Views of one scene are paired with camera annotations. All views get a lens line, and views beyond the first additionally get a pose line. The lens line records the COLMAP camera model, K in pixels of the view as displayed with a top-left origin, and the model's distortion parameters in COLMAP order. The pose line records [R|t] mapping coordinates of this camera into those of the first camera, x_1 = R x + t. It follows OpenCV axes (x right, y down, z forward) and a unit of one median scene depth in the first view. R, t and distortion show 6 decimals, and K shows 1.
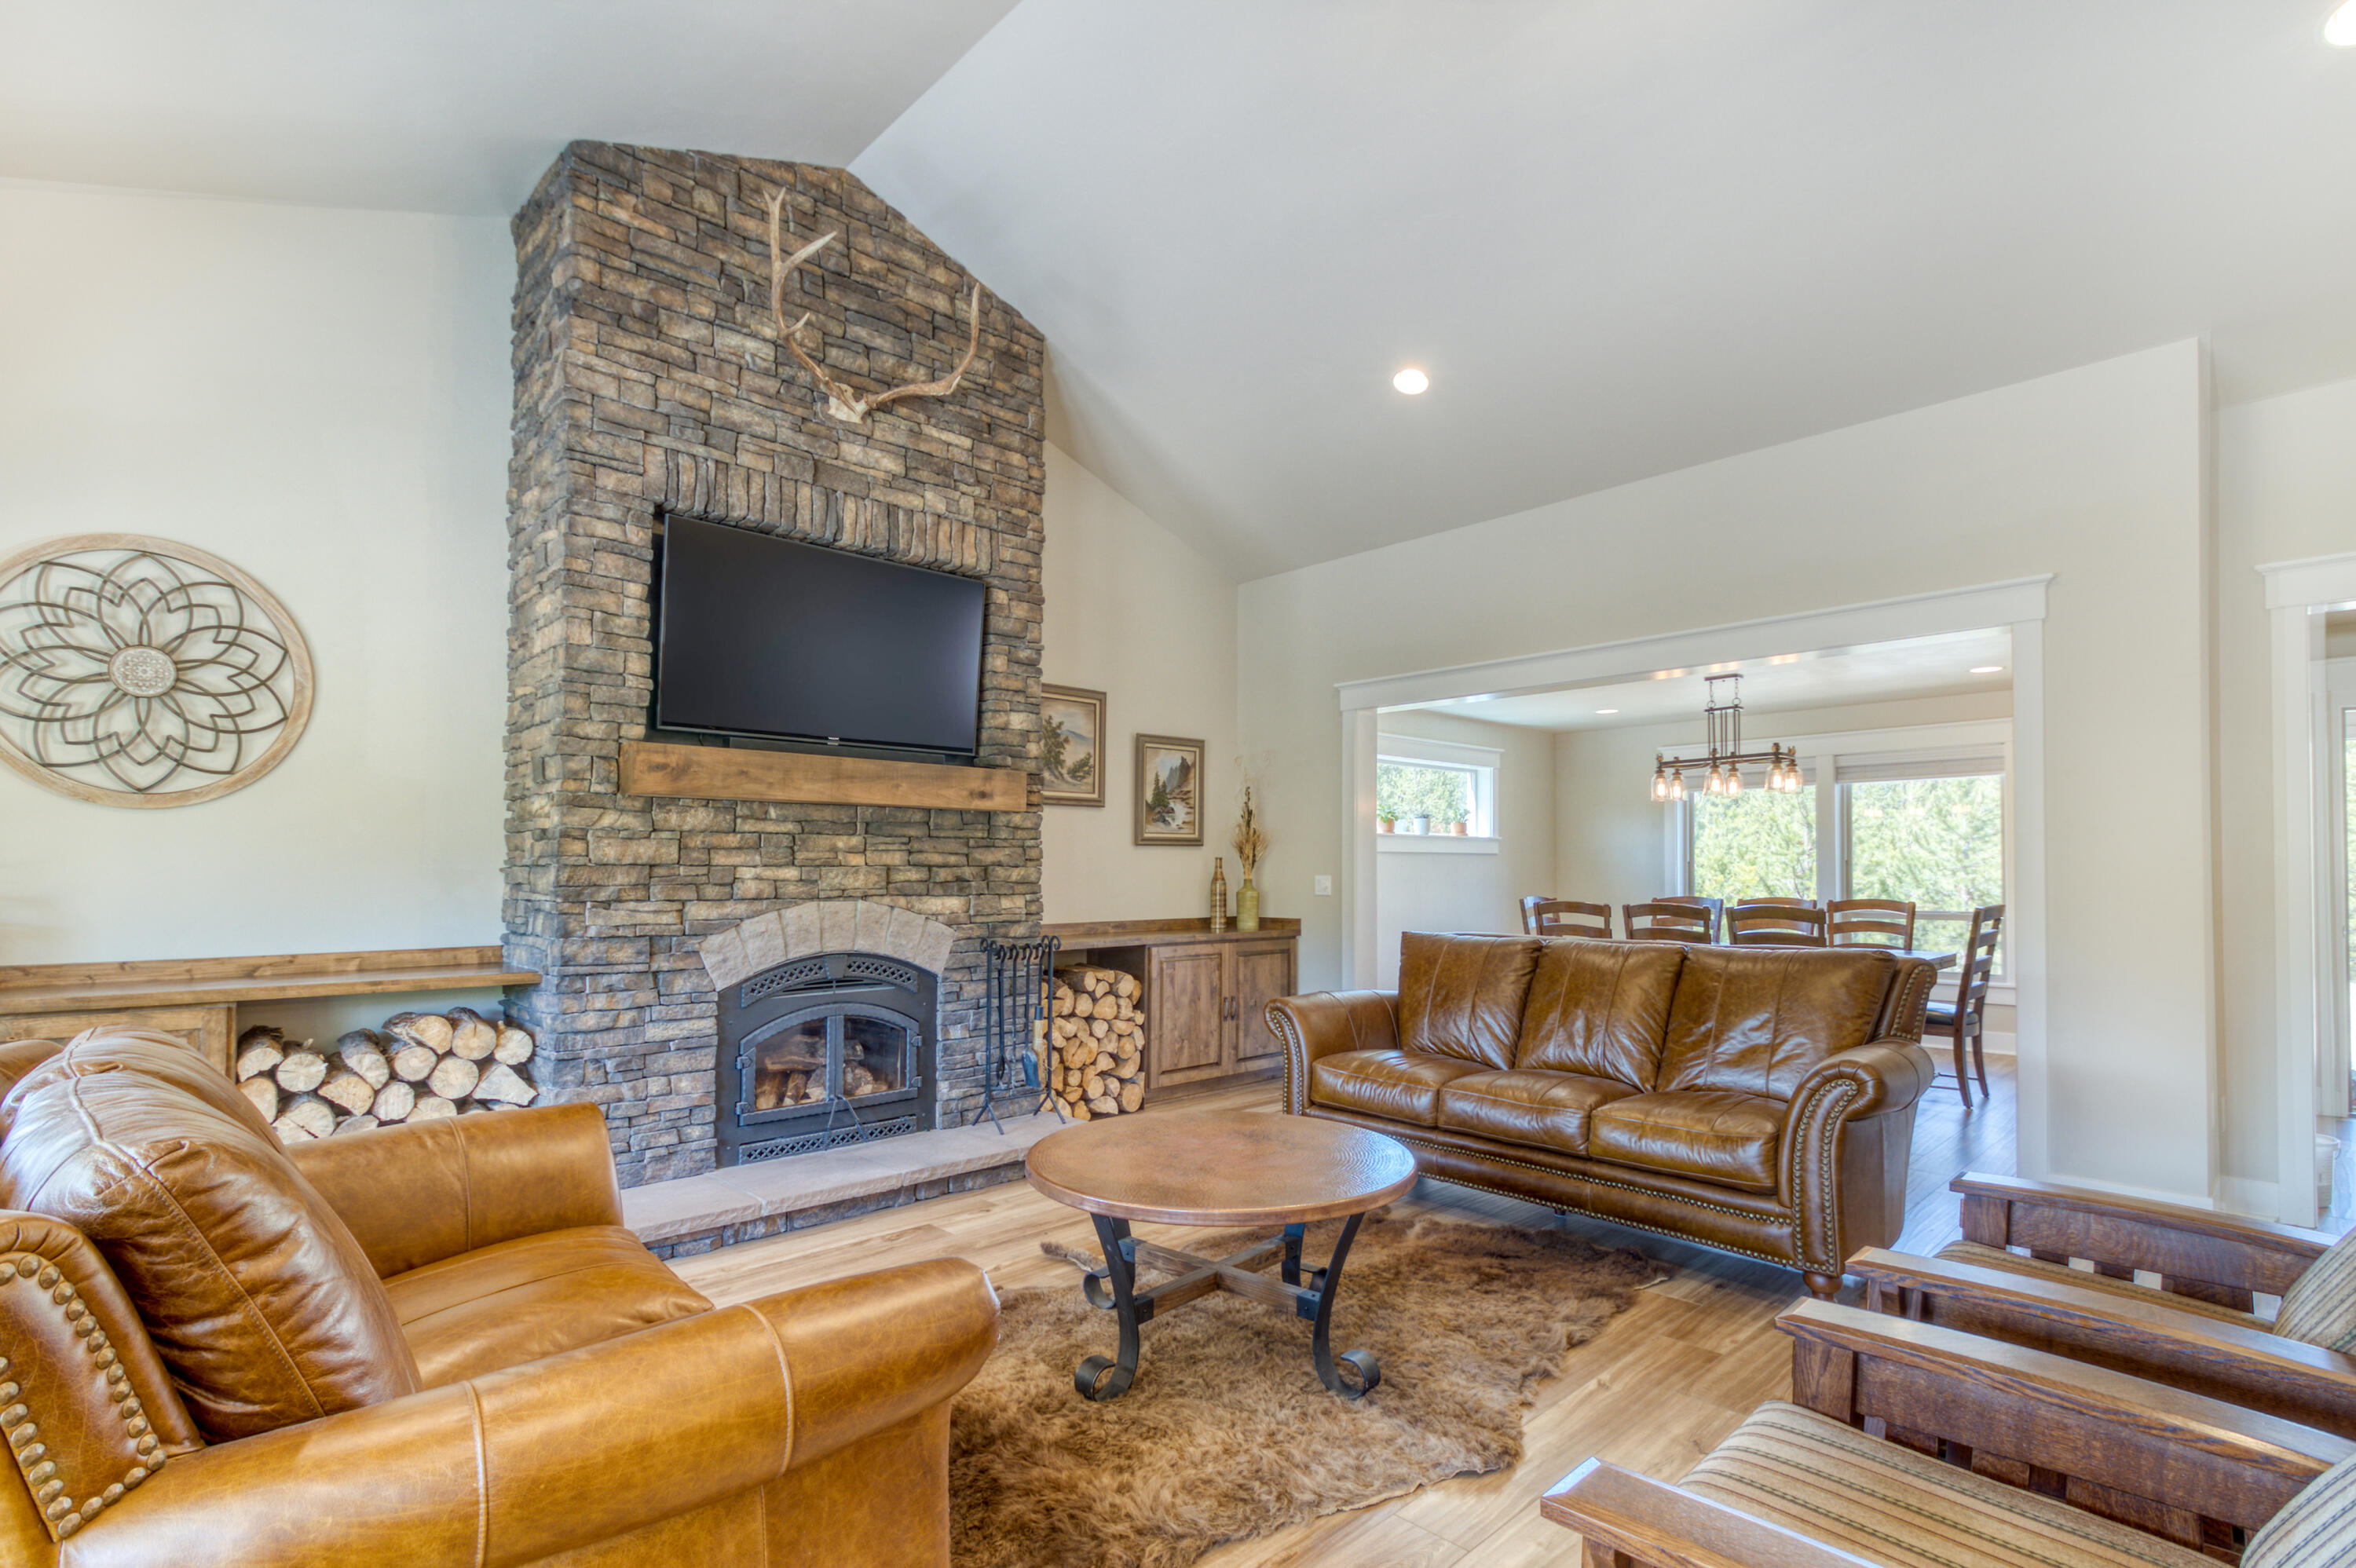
lens RADIAL K [[1086.3, 0, 1195.0], [0, 1086.3, 857.3], [0, 0, 1]] dist [-0.001860, -0.000377]
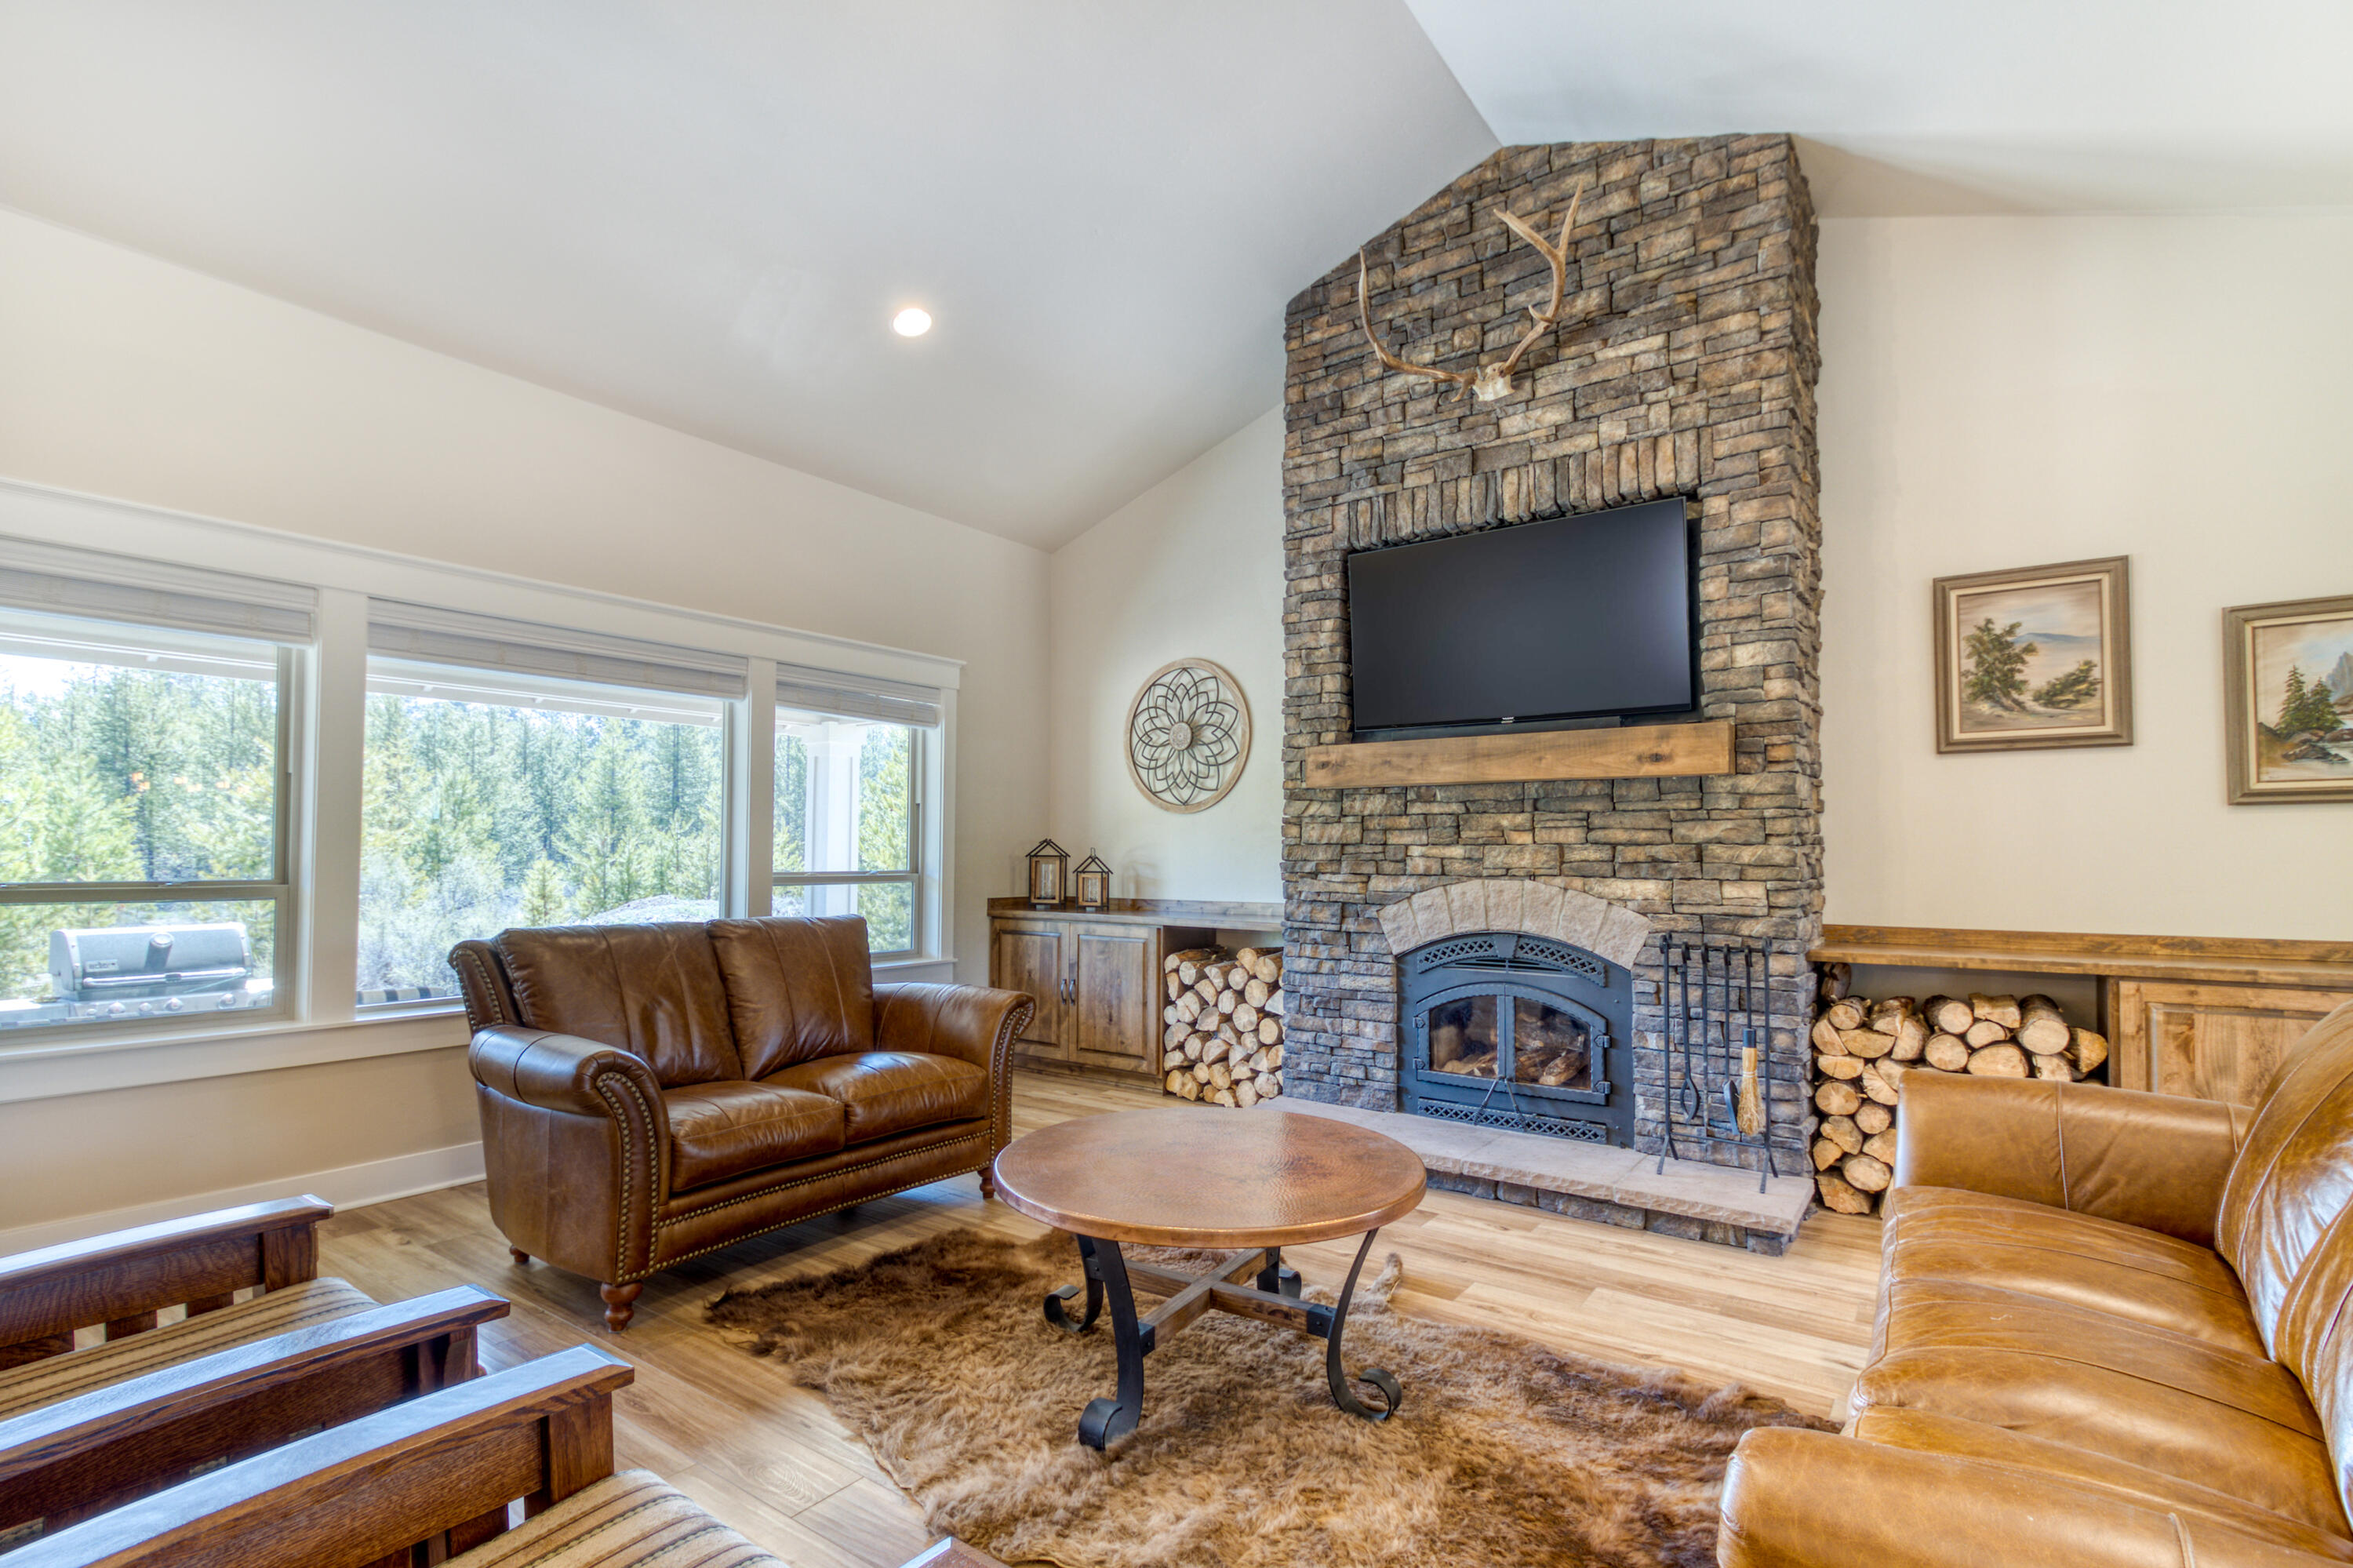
lens RADIAL K [[1085.1, 0, 1169.4], [0, 1085.1, 817.4], [0, 0, 1]] dist [-0.001860, -0.000377]
pose [[0.171703, -0.029504, -0.984707, 0.611892], [0.009921, 0.999553, -0.028219, 0.008479], [0.985099, -0.004924, 0.171919, 0.542089]]
